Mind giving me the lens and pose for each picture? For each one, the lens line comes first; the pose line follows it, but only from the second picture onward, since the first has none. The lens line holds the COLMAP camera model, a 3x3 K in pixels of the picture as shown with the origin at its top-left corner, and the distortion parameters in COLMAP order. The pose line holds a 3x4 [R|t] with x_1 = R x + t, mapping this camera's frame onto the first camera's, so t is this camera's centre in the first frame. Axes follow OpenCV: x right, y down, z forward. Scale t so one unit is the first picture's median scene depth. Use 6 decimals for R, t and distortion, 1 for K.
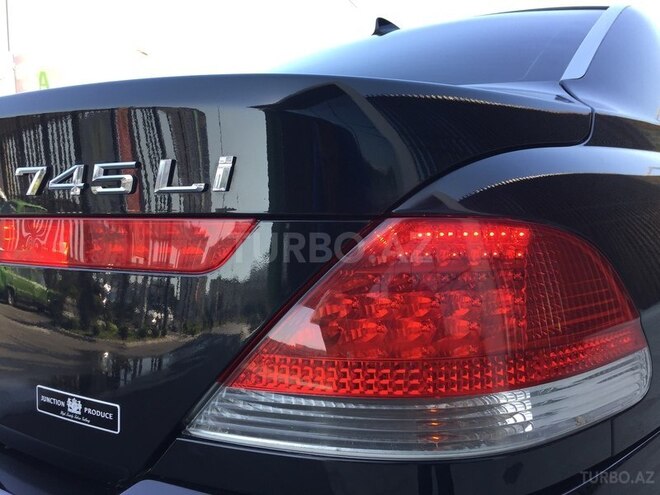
lens RADIAL K [[559.9, 0, 332.9], [0, 559.9, 249.0], [0, 0, 1]] dist [0.076123, -0.100745]
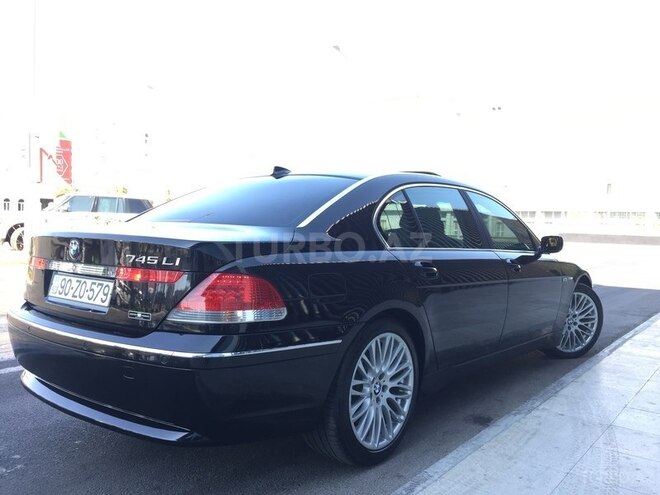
lens RADIAL K [[559.9, 0, 332.9], [0, 559.9, 249.0], [0, 0, 1]] dist [0.076123, -0.100745]
pose [[0.999156, 0.040939, 0.003299, 0.893441], [-0.040616, 0.996808, -0.068729, 0.024392], [-0.006102, 0.068537, 0.997630, -3.062801]]
